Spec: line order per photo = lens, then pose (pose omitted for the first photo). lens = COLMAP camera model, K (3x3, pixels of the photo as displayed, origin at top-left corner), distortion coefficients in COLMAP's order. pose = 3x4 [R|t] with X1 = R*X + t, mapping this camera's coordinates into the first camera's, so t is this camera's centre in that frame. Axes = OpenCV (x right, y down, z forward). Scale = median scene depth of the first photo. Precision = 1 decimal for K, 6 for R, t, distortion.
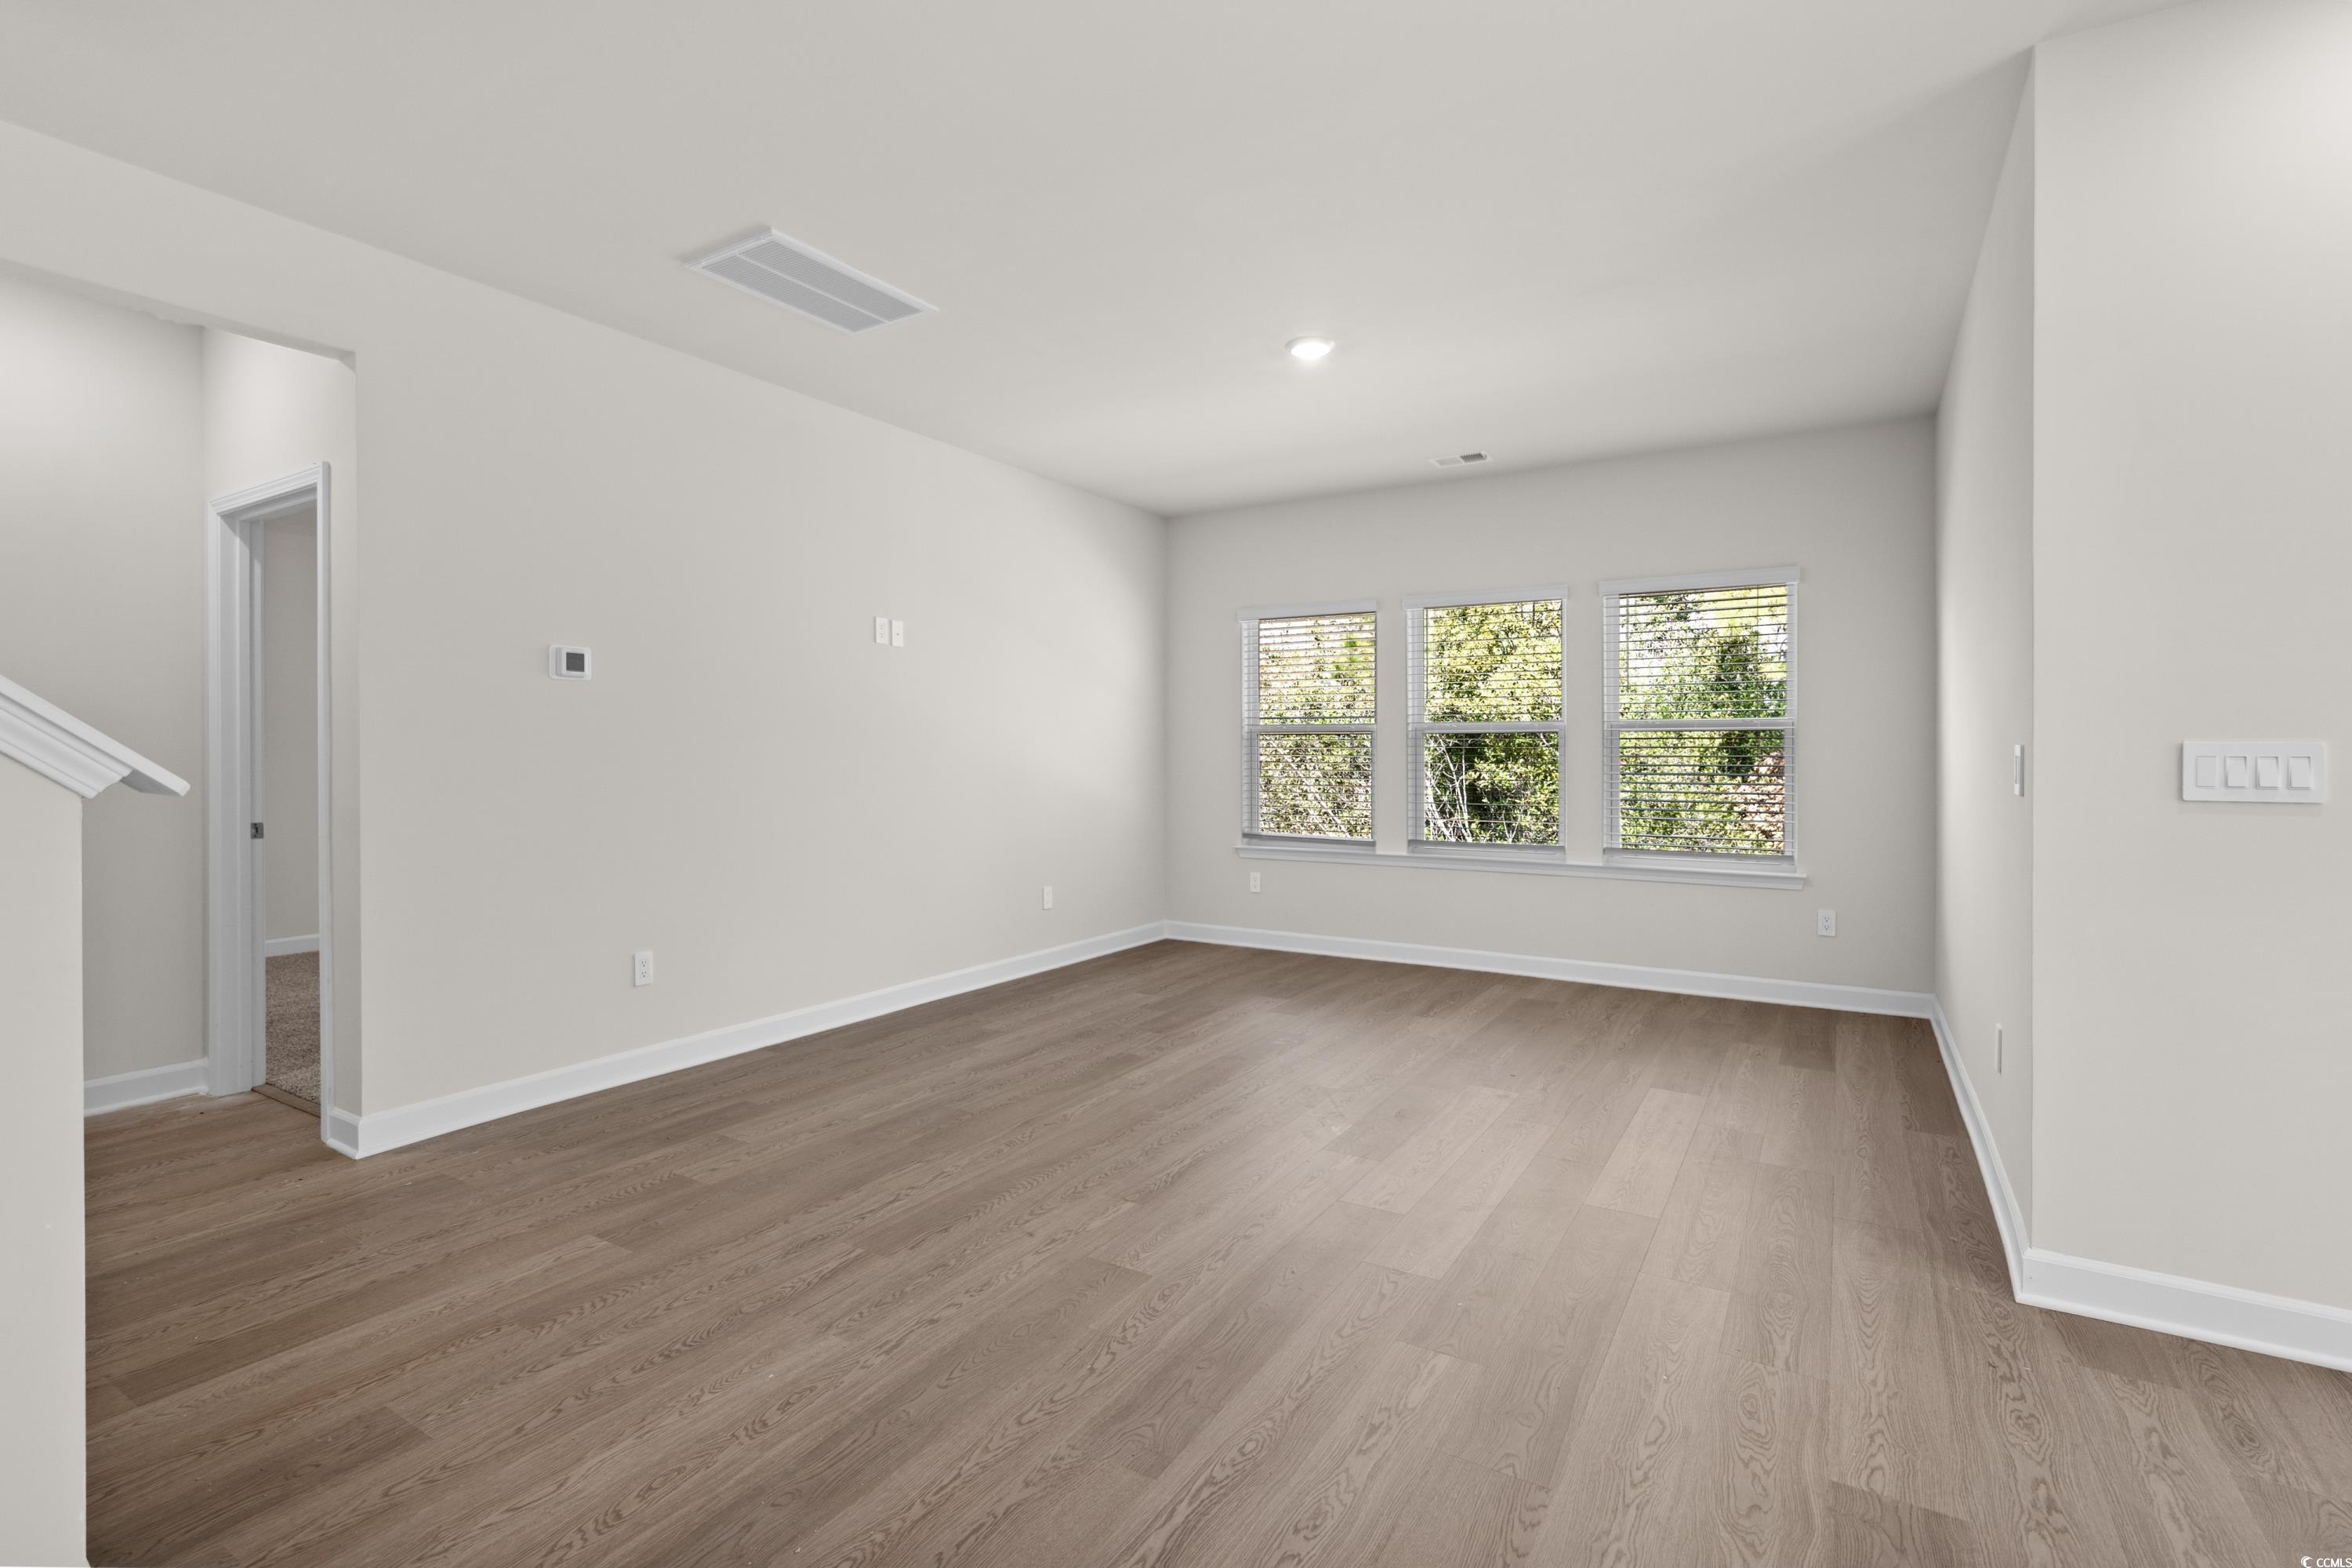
lens RADIAL K [[1102.2, 0, 1174.8], [0, 1102.2, 760.8], [0, 0, 1]] dist [-0.000869, -0.000154]
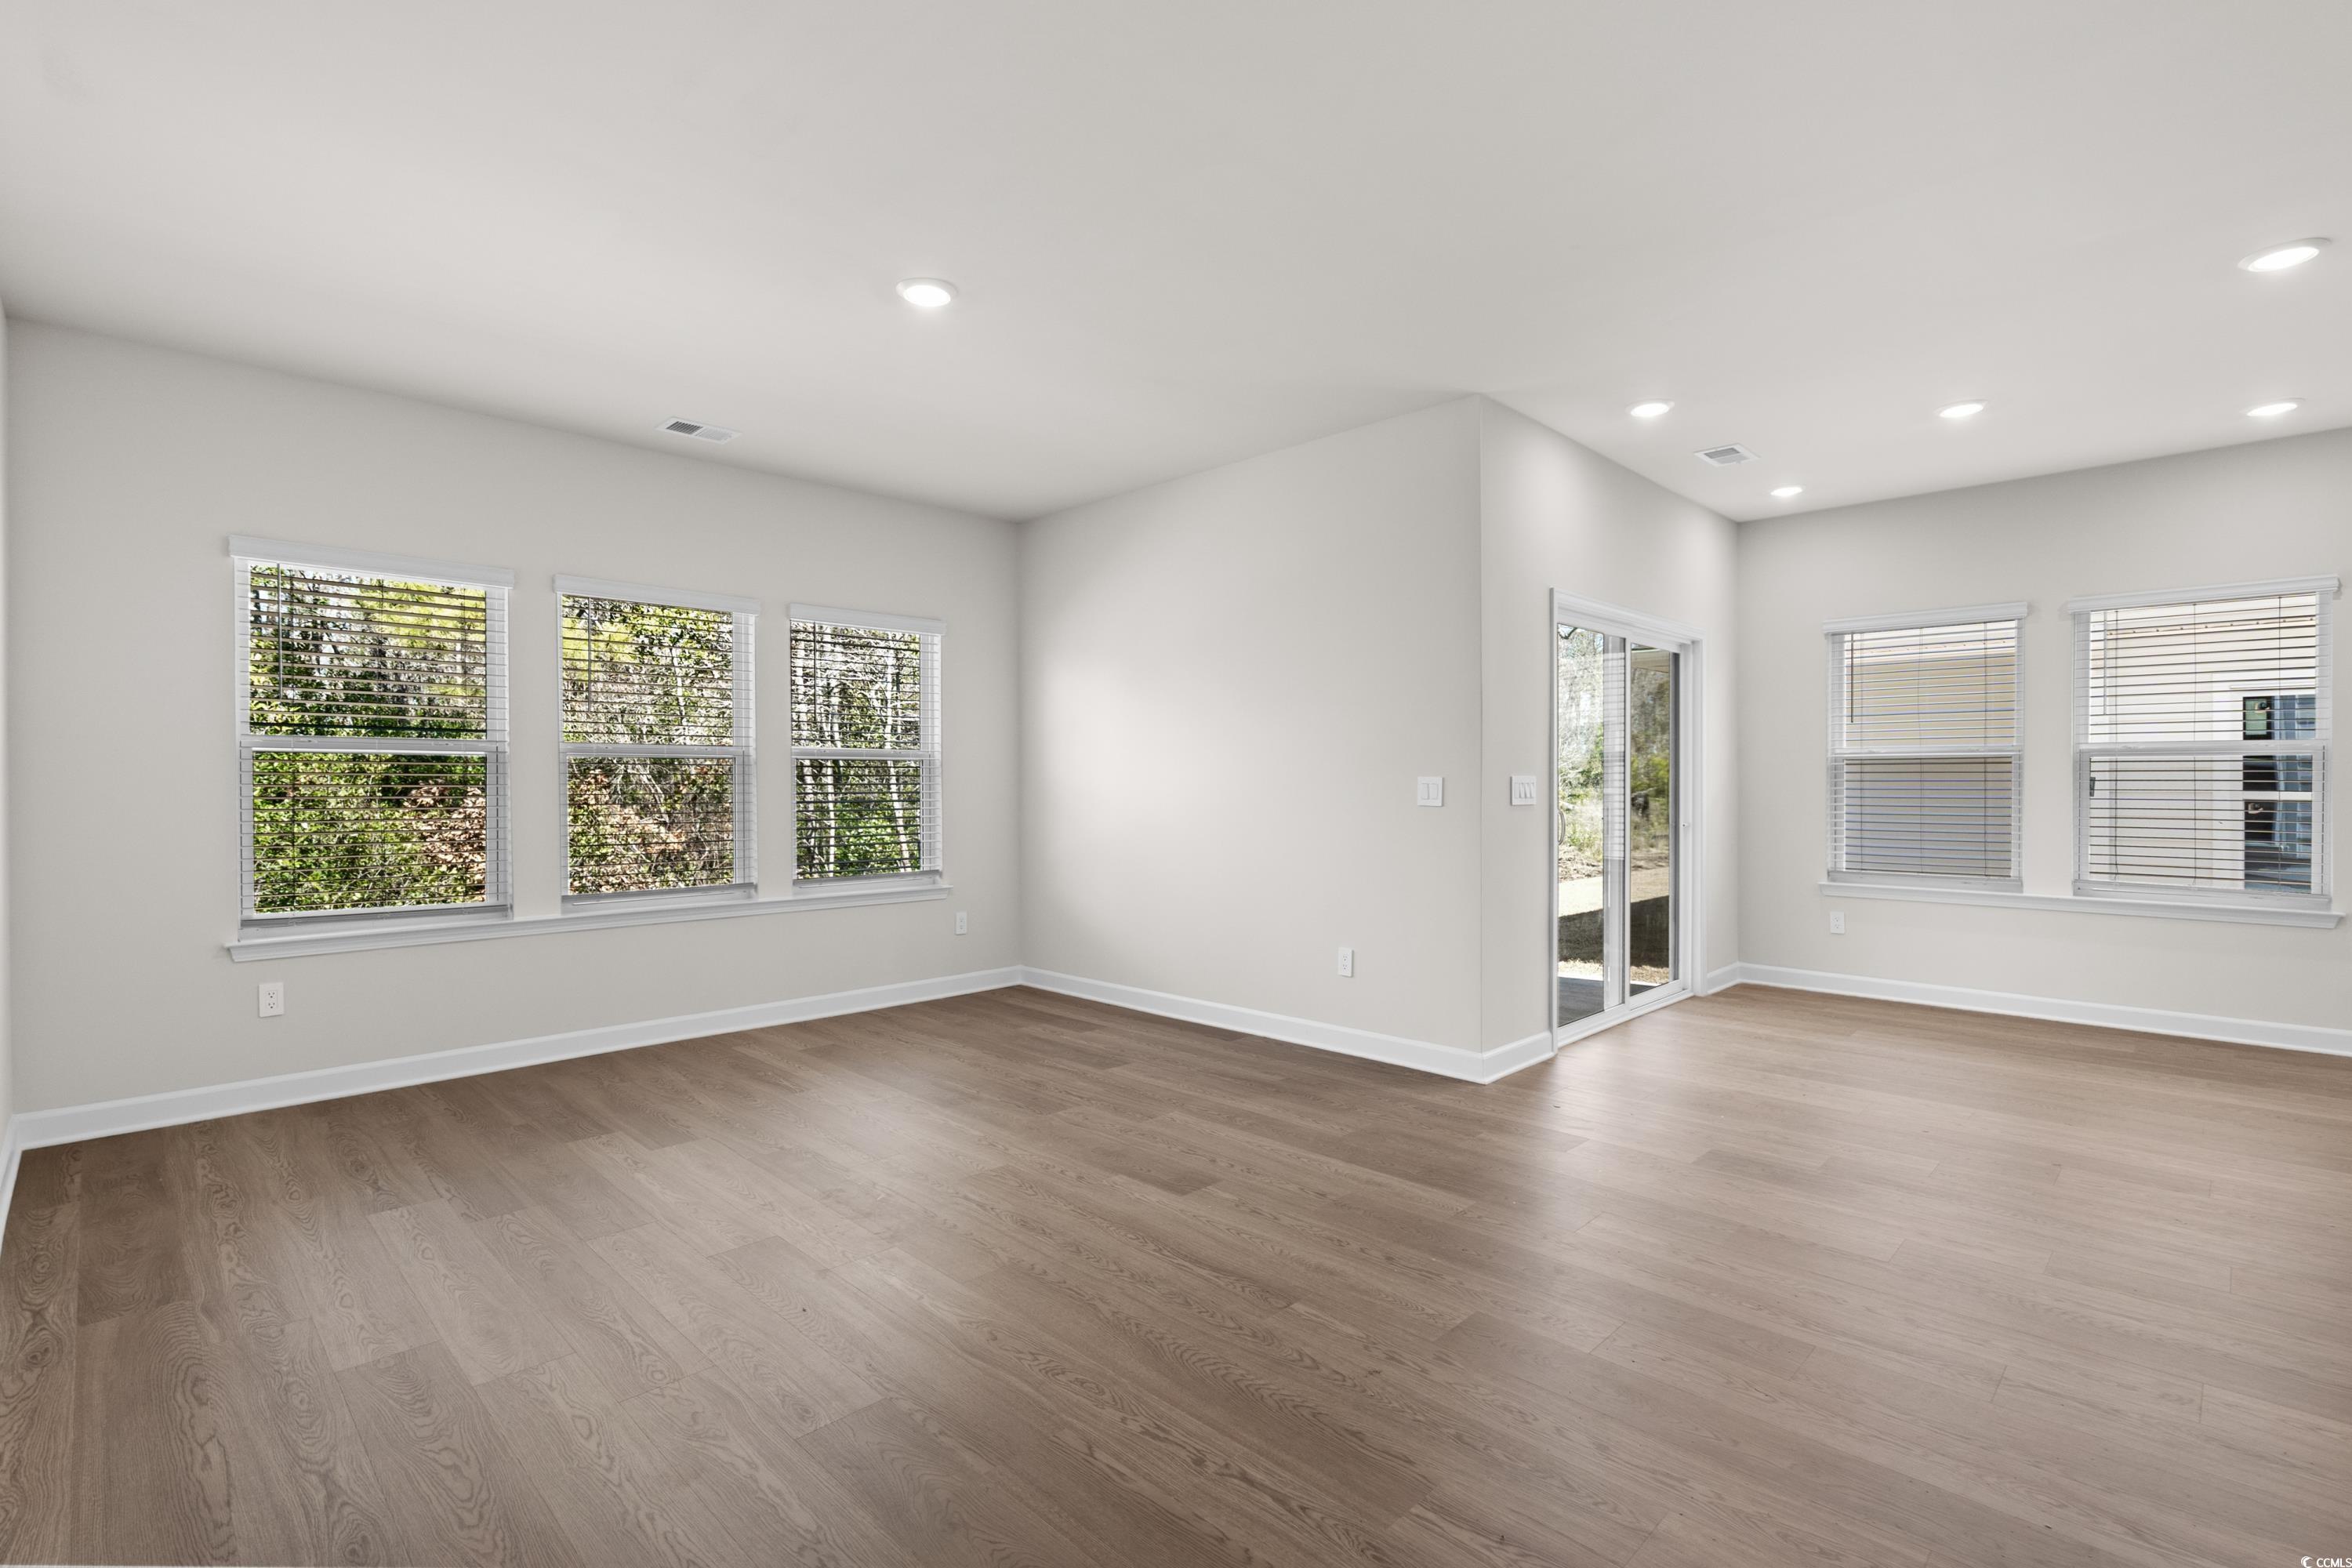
lens RADIAL K [[1072.6, 0, 1176.0], [0, 1072.6, 784.0], [0, 0, 1]] dist [-0.002087, -0.000339]
pose [[0.222862, -0.001678, 0.974849, -0.813078], [0.006697, 0.999978, 0.000190, -0.005218], [-0.974827, 0.006486, 0.222868, 0.837538]]
